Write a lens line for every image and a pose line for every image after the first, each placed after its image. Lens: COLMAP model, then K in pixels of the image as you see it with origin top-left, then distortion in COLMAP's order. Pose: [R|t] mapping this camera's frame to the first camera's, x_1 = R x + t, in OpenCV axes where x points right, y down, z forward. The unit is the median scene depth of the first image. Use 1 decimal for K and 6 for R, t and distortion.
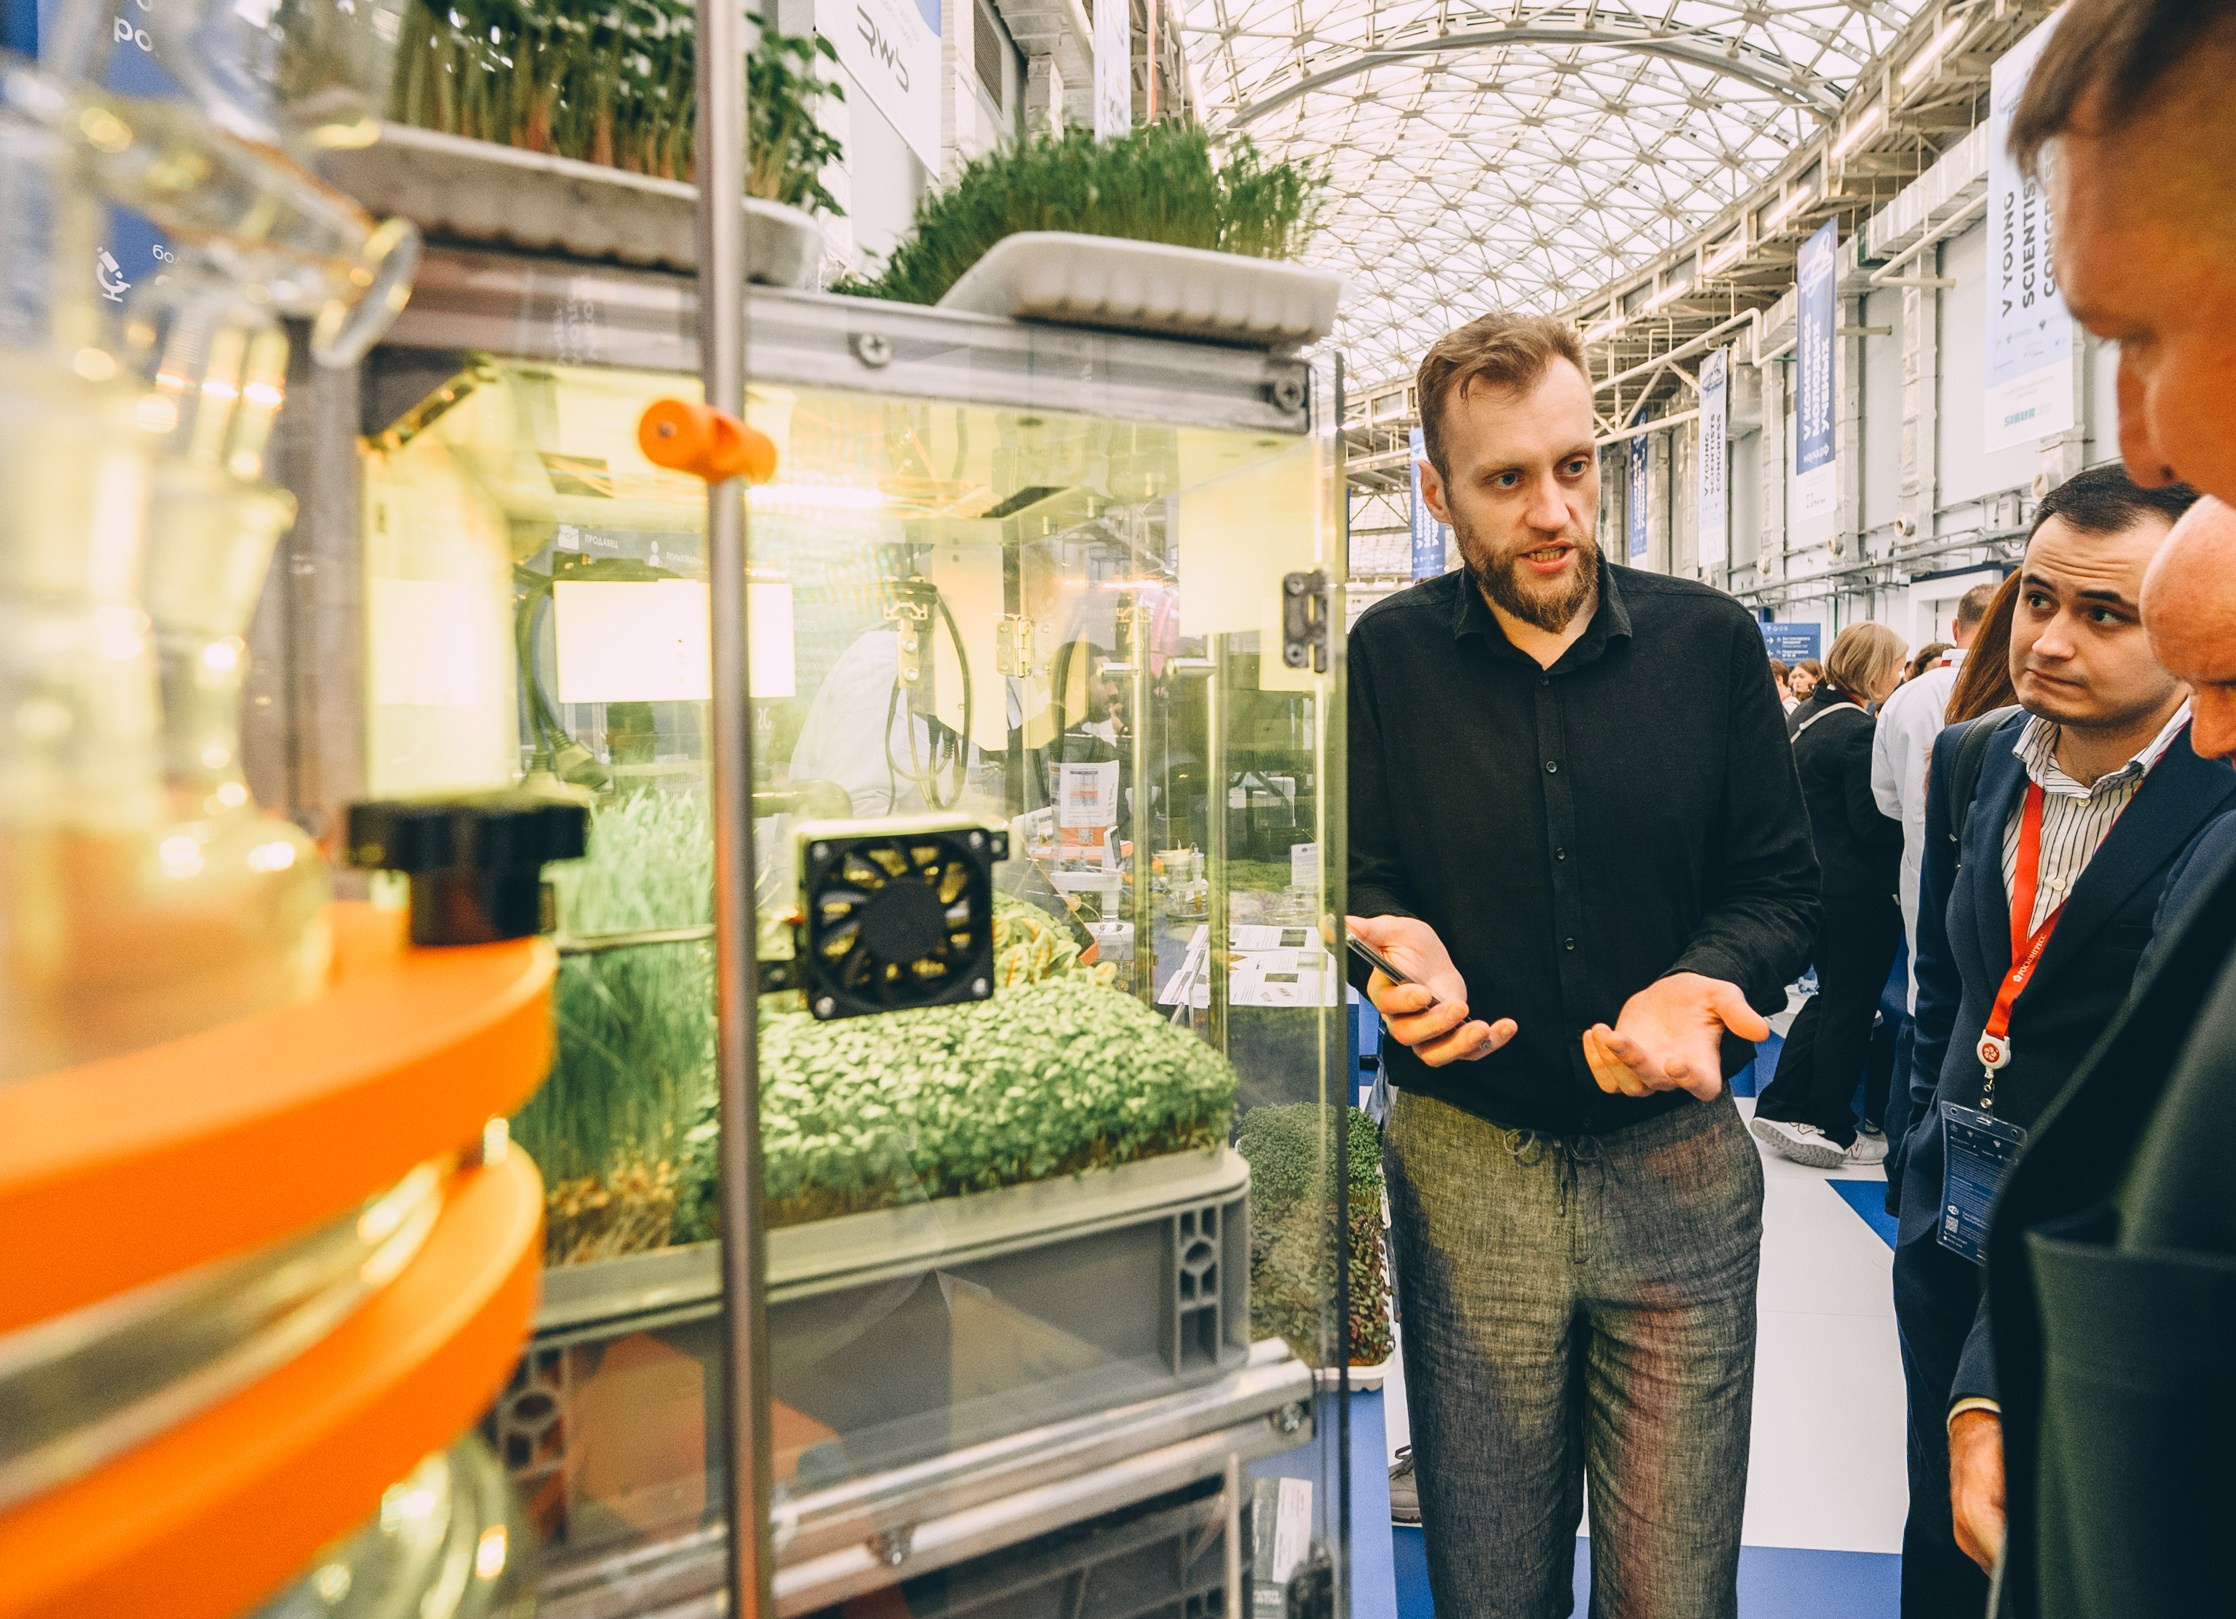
lens RADIAL K [[1151.7, 0, 1206.5], [0, 1151.7, 804.3], [0, 0, 1]] dist [0.002217, -0.000980]
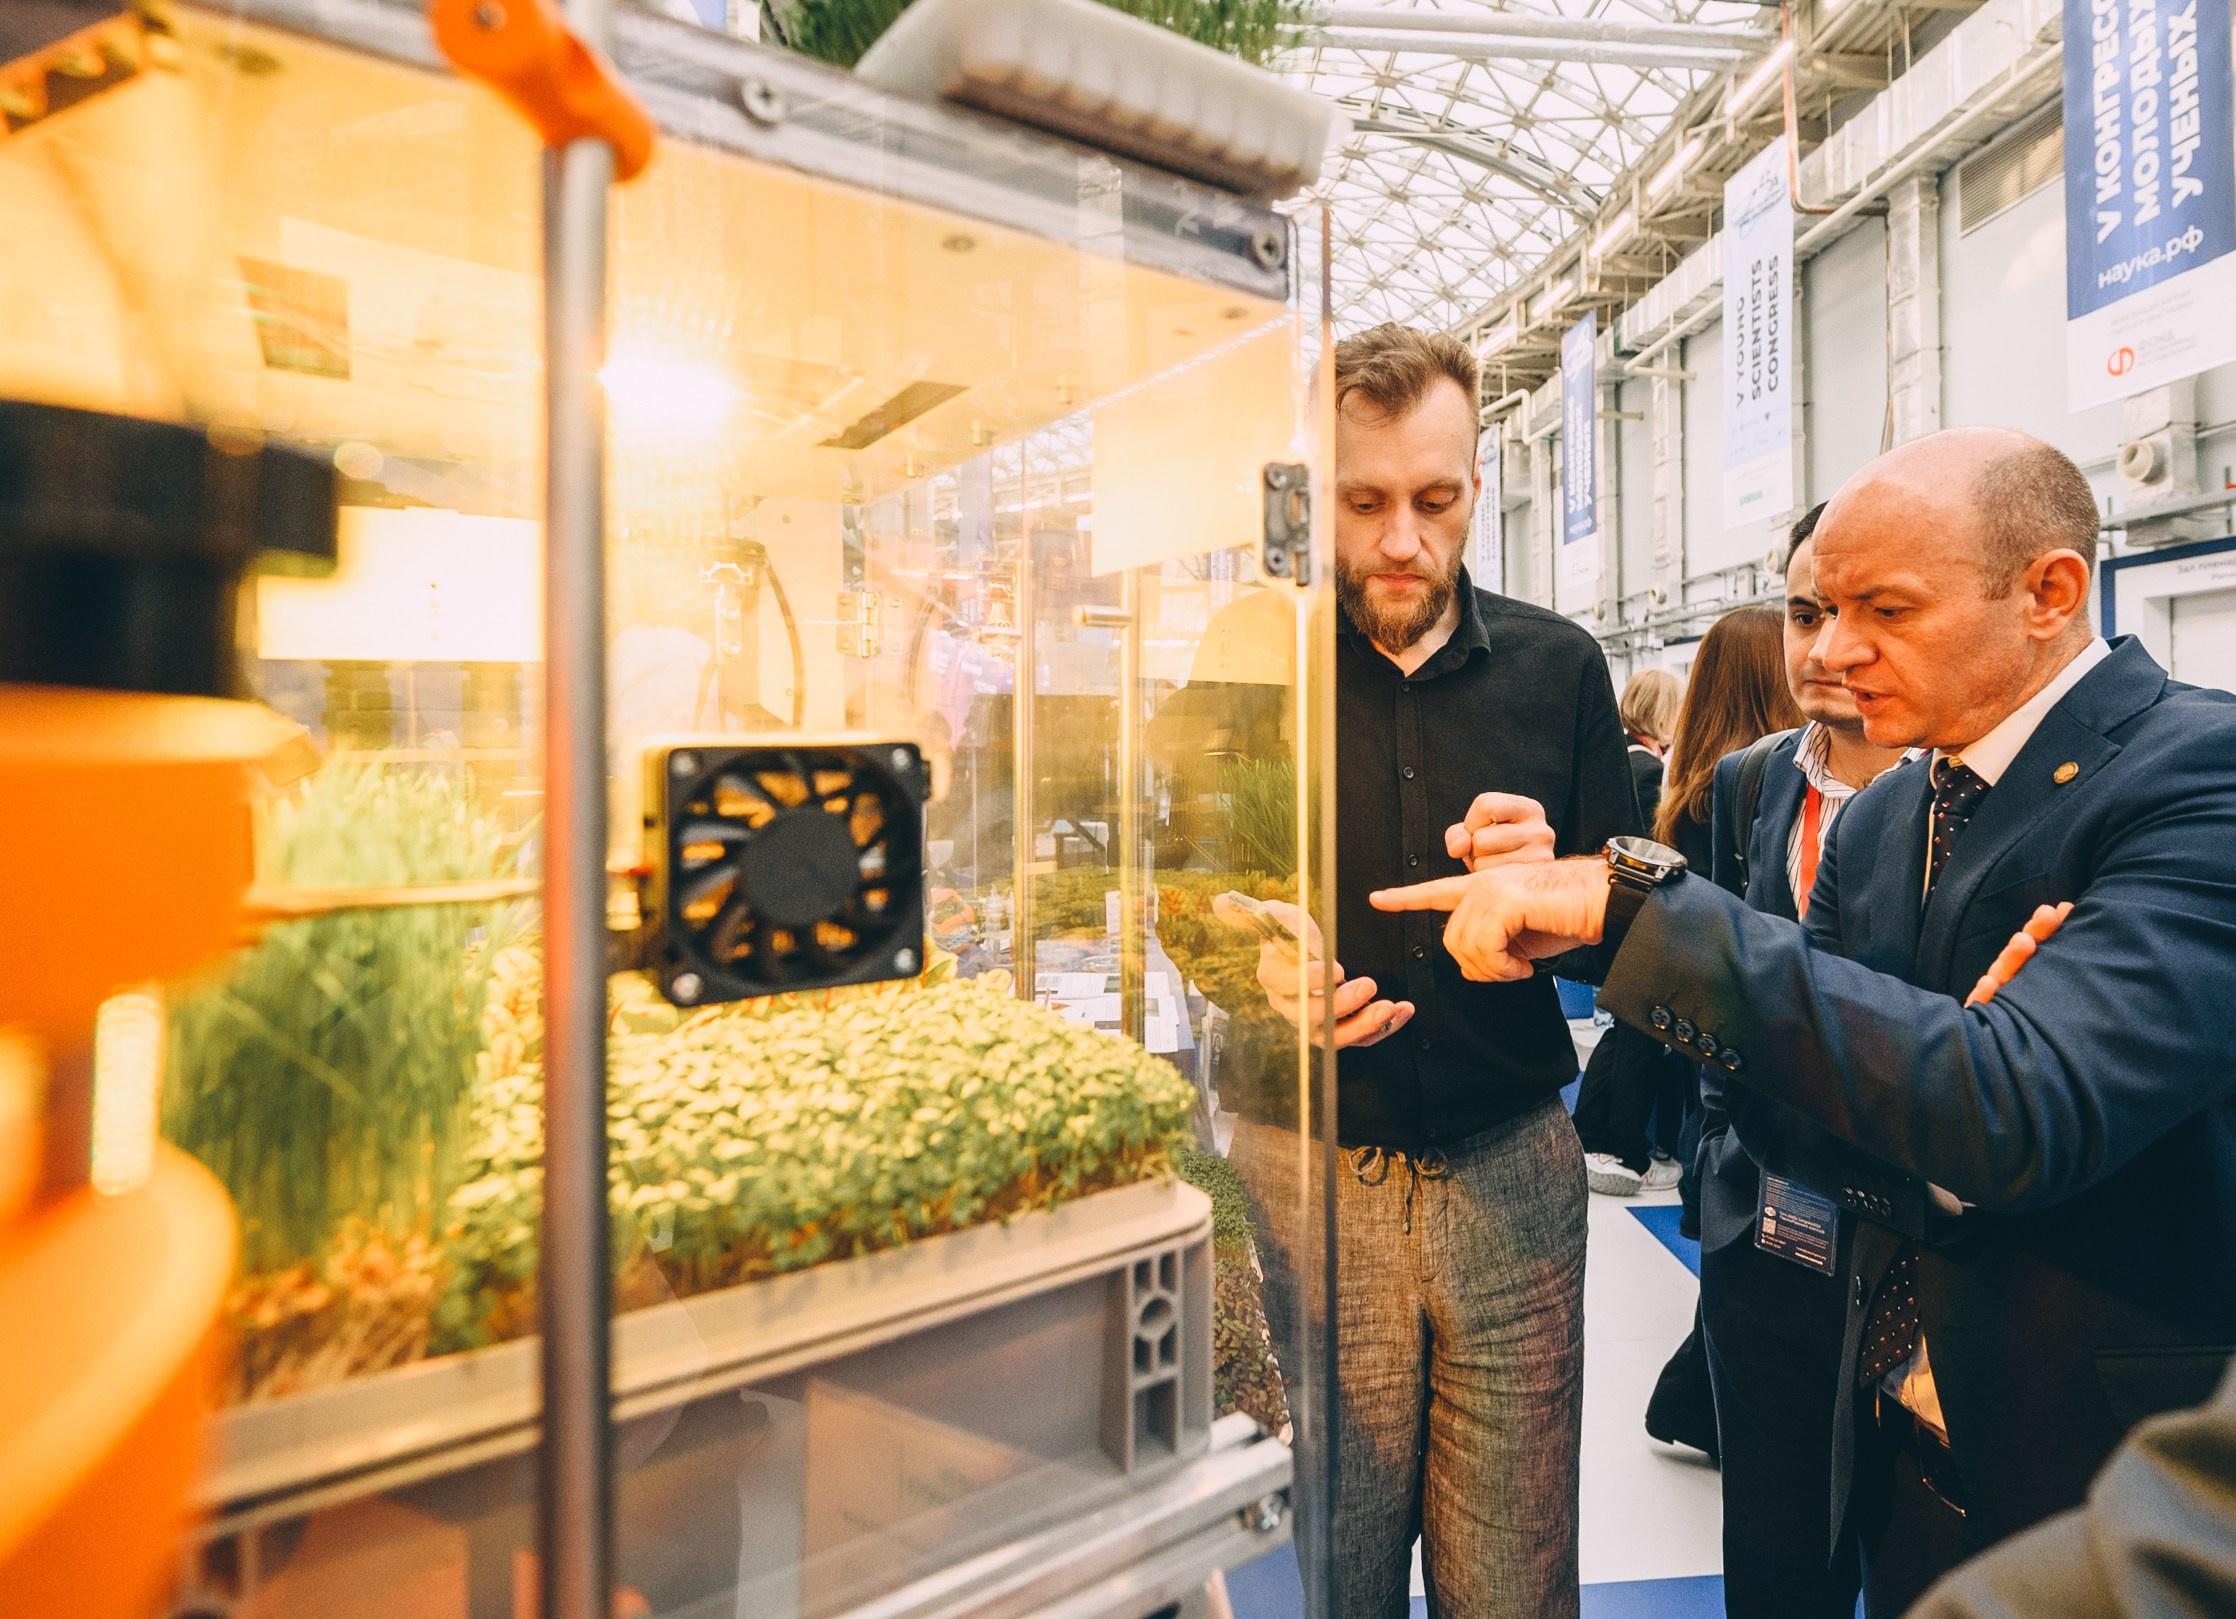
lens RADIAL K [[1151.7, 0, 1206.5], [0, 1151.7, 804.3], [0, 0, 1]] dist [0.002217, -0.000980]
pose [[0.983380, -0.002057, 0.181549, -0.114555], [0.011699, 0.998576, -0.052055, 0.081270], [-0.181183, 0.053314, 0.982003, 0.193754]]
